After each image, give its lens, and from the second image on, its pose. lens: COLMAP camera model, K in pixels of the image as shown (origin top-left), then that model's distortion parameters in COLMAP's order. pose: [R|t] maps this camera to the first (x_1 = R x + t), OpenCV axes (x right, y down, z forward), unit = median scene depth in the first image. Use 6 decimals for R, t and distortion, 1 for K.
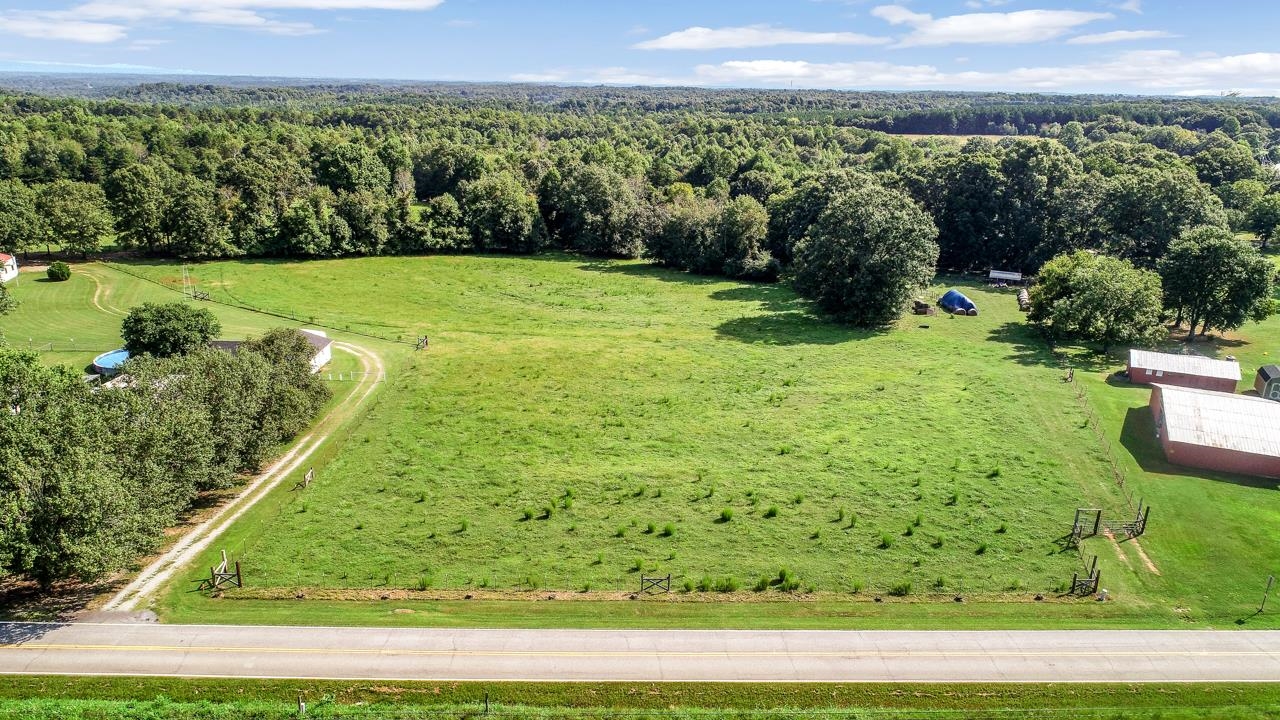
lens RADIAL K [[858.7, 0, 641.6], [0, 858.7, 364.0], [0, 0, 1]] dist [-0.001802, -0.003009]
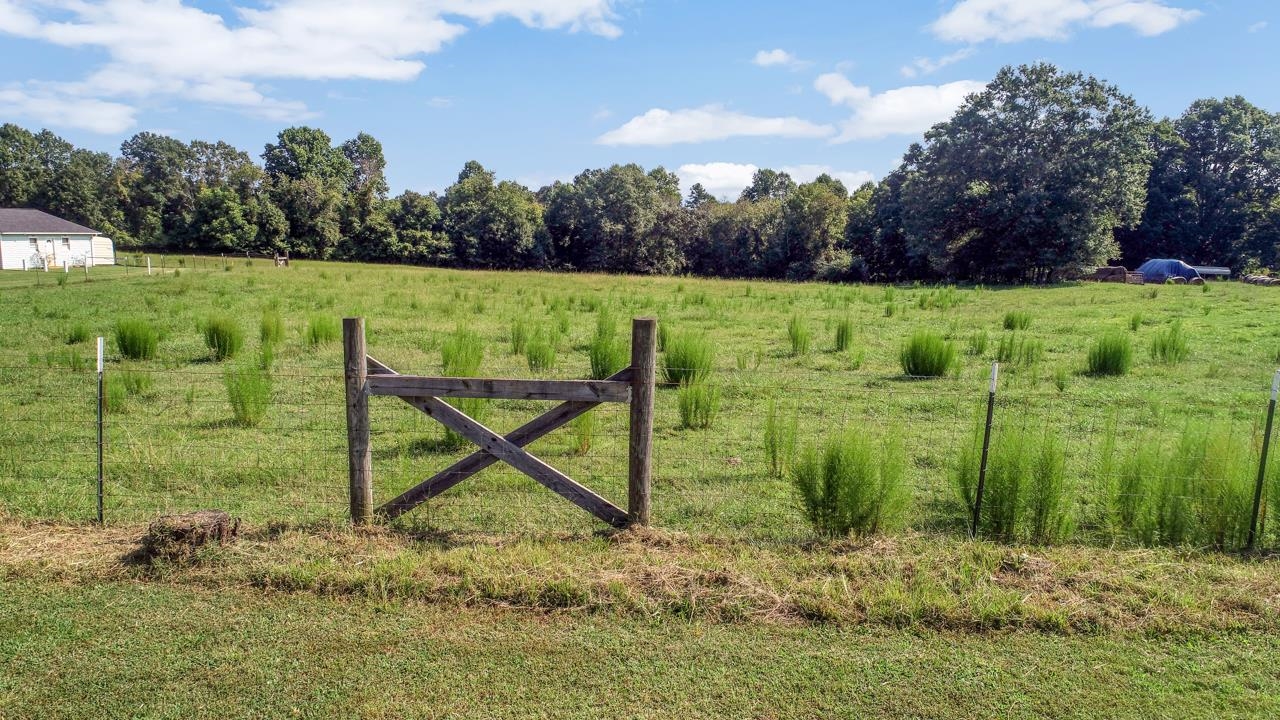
lens RADIAL K [[858.7, 0, 642.4], [0, 858.7, 364.2], [0, 0, 1]] dist [-0.001802, -0.003009]
pose [[0.999131, 0.009348, -0.040611, 0.004518], [-0.015990, 0.985918, -0.166461, 0.115062], [0.038483, 0.166966, 0.985211, 0.386282]]
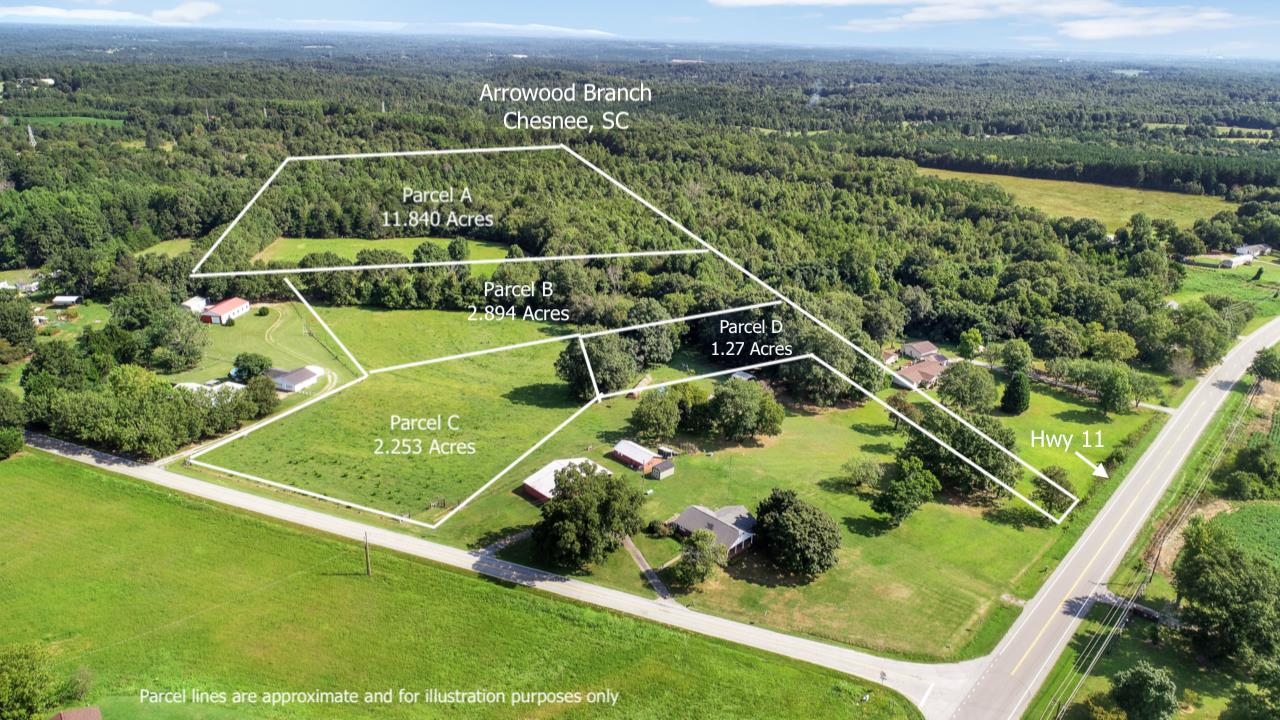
lens RADIAL K [[858.7, 0, 640.2], [0, 858.7, 359.6], [0, 0, 1]] dist [-0.001802, -0.003009]
pose [[0.921851, 0.139644, -0.361512, 0.995455], [-0.126699, 0.990161, 0.059396, -0.248453], [0.366250, -0.008951, 0.930474, -0.642418]]
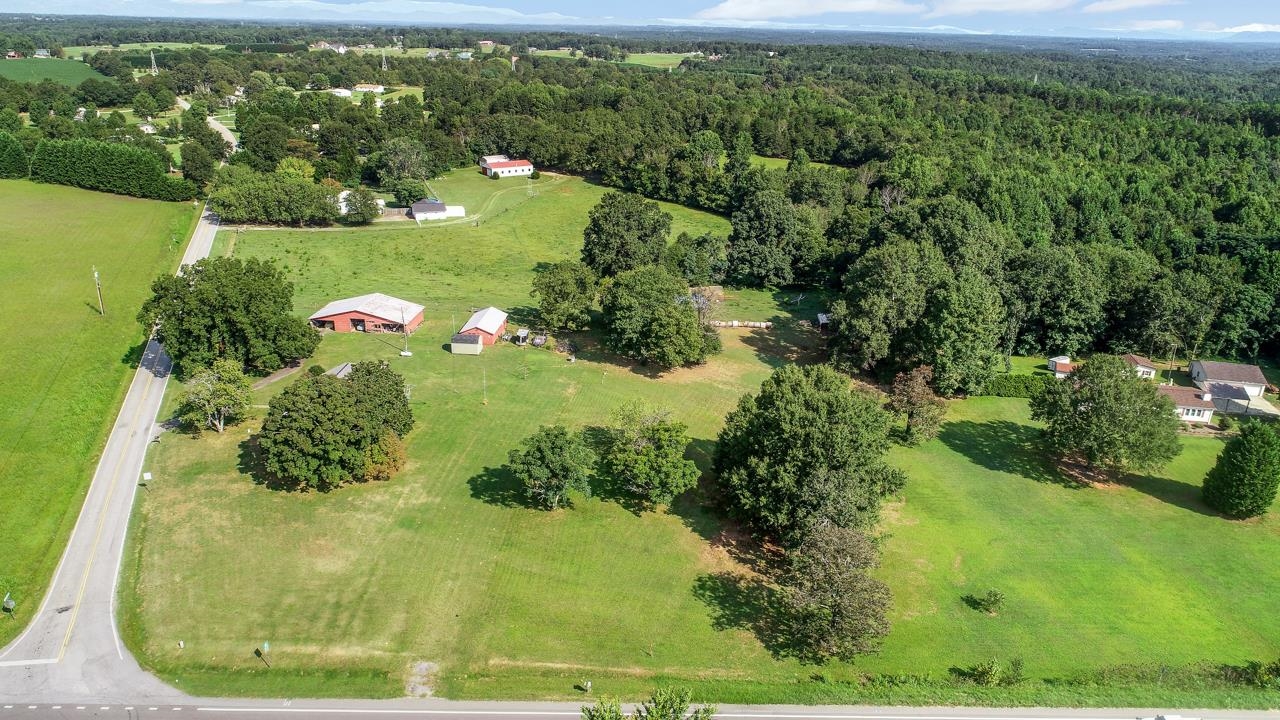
lens RADIAL K [[858.7, 0, 640.5], [0, 858.7, 357.8], [0, 0, 1]] dist [-0.001802, -0.003009]
pose [[0.341465, 0.333187, -0.878856, 1.539372], [-0.311321, 0.922369, 0.228725, -0.277244], [0.886837, 0.195505, 0.418685, 0.465762]]
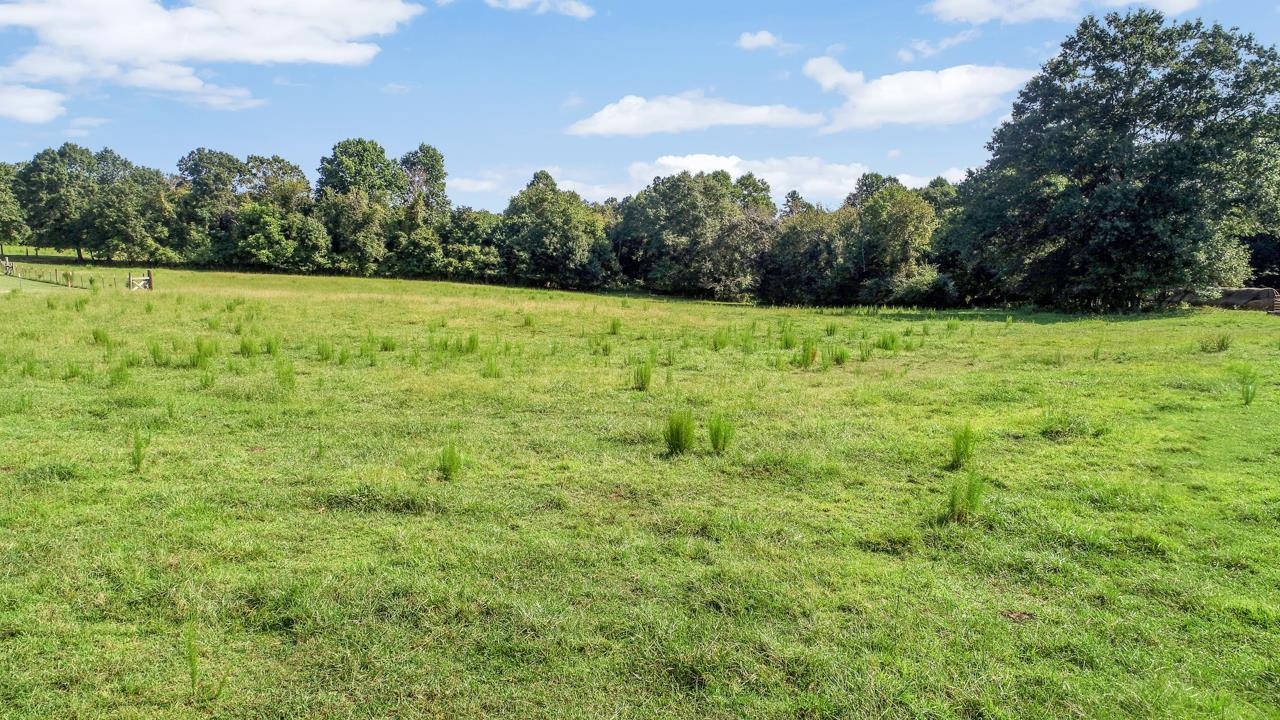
lens RADIAL K [[858.7, 0, 640.4], [0, 858.7, 361.3], [0, 0, 1]] dist [-0.001802, -0.003009]
pose [[0.970901, 0.028394, -0.237793, 0.121992], [-0.071866, 0.981727, -0.176203, 0.073009], [0.228444, 0.188165, 0.955200, 0.514718]]
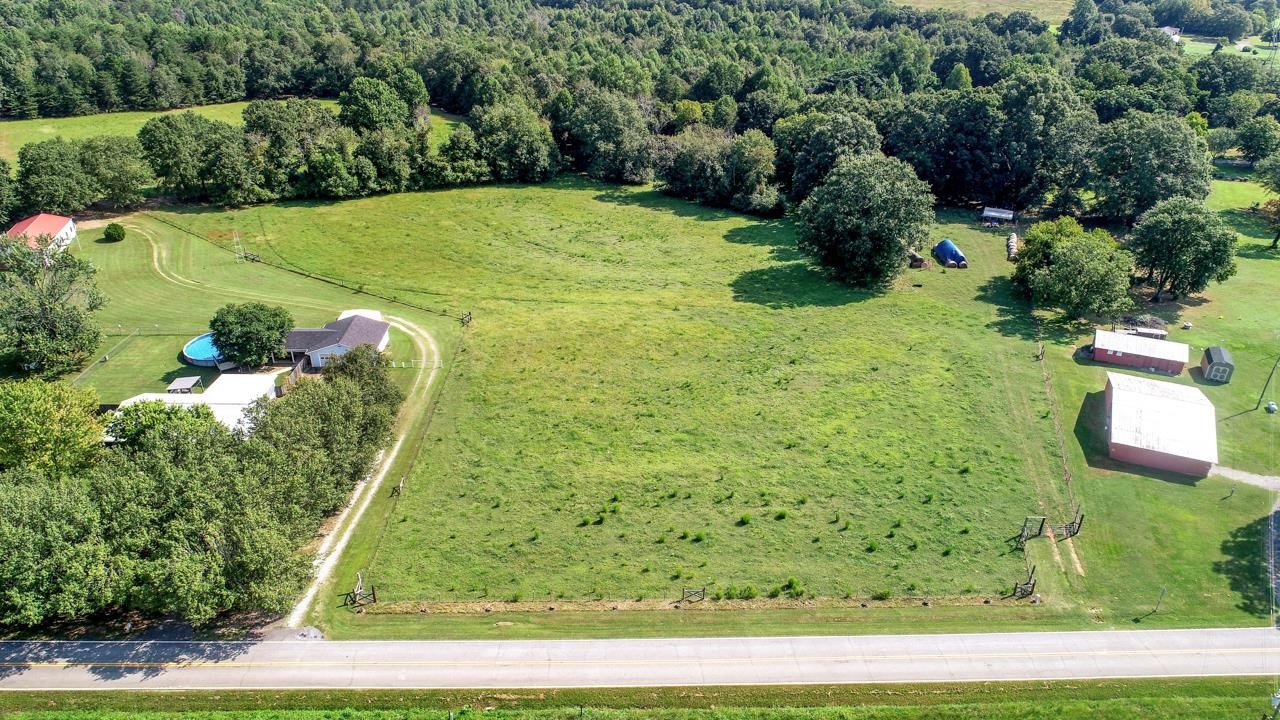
lens RADIAL K [[858.7, 0, 642.0], [0, 858.7, 365.0], [0, 0, 1]] dist [-0.001802, -0.003009]
pose [[0.999931, -0.011566, 0.001984, -0.026075], [0.011035, 0.984275, 0.176298, -0.136074], [-0.003992, -0.176264, 0.984335, -0.094301]]
